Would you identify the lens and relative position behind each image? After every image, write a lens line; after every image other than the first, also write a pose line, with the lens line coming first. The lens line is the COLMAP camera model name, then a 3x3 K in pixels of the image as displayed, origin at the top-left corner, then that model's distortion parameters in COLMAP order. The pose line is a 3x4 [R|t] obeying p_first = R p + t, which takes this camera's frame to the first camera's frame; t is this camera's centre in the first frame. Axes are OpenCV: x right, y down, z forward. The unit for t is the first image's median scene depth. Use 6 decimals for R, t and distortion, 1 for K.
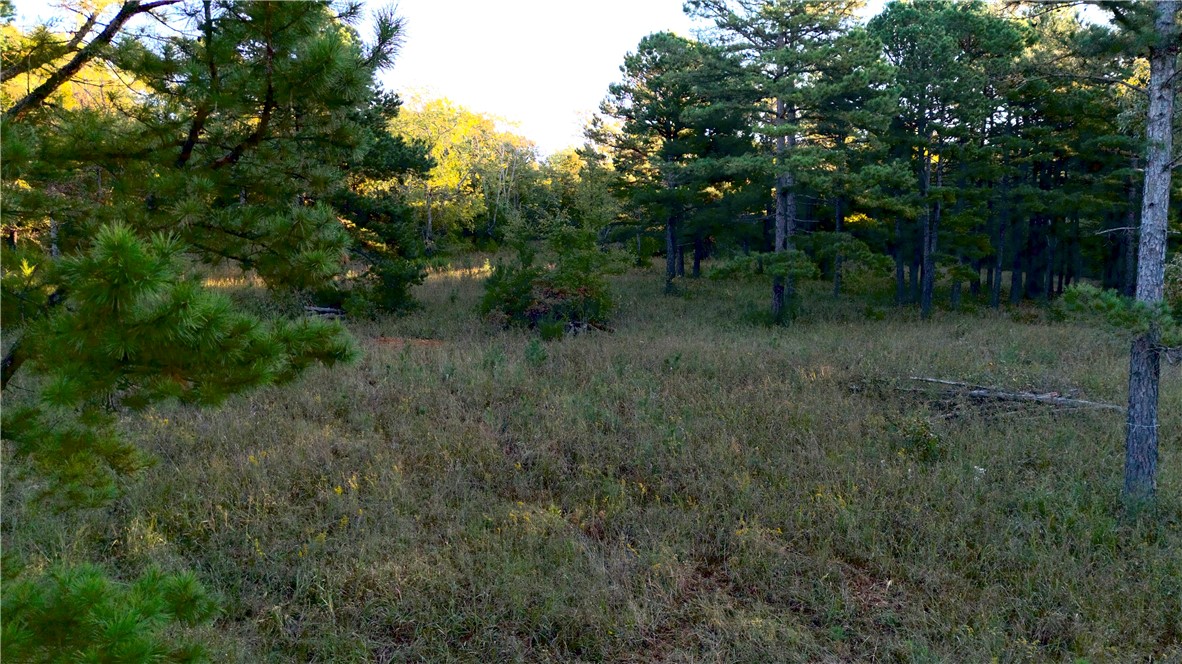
lens RADIAL K [[806.3, 0, 603.9], [0, 806.3, 332.1], [0, 0, 1]] dist [0.004698, -0.002607]
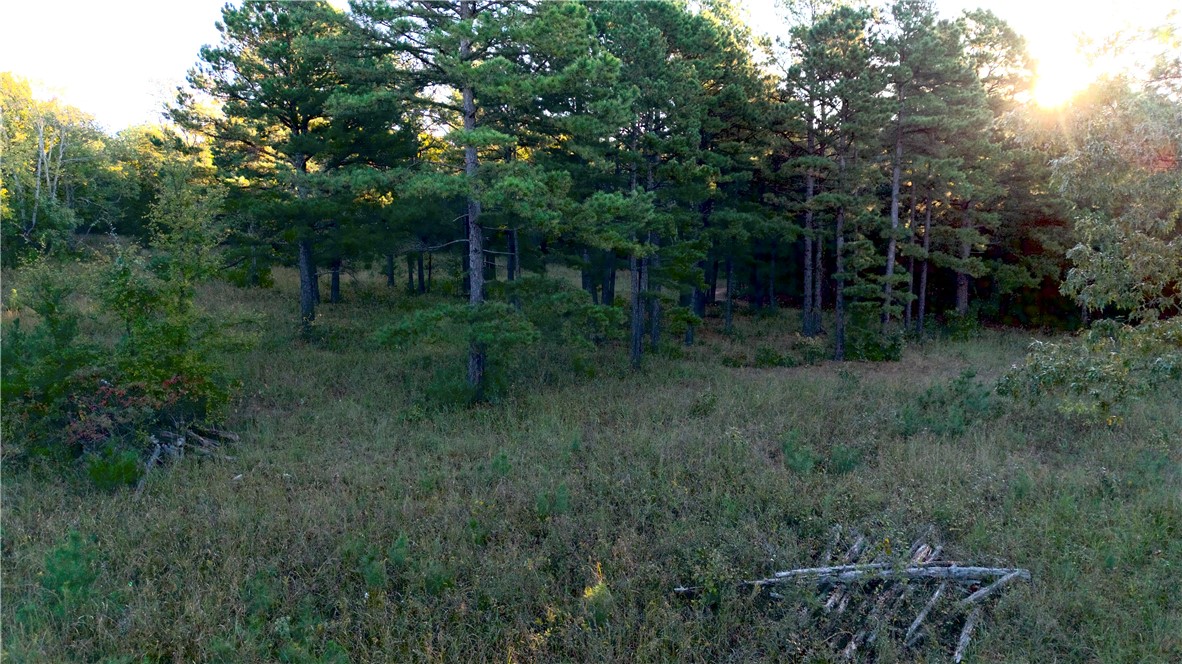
lens RADIAL K [[806.3, 0, 603.9], [0, 806.3, 332.1], [0, 0, 1]] dist [0.004698, -0.002607]
pose [[0.896870, -0.053121, 0.439093, -0.000234], [0.044754, 0.998566, 0.029393, -0.064999], [-0.440024, -0.006711, 0.897961, 0.215524]]
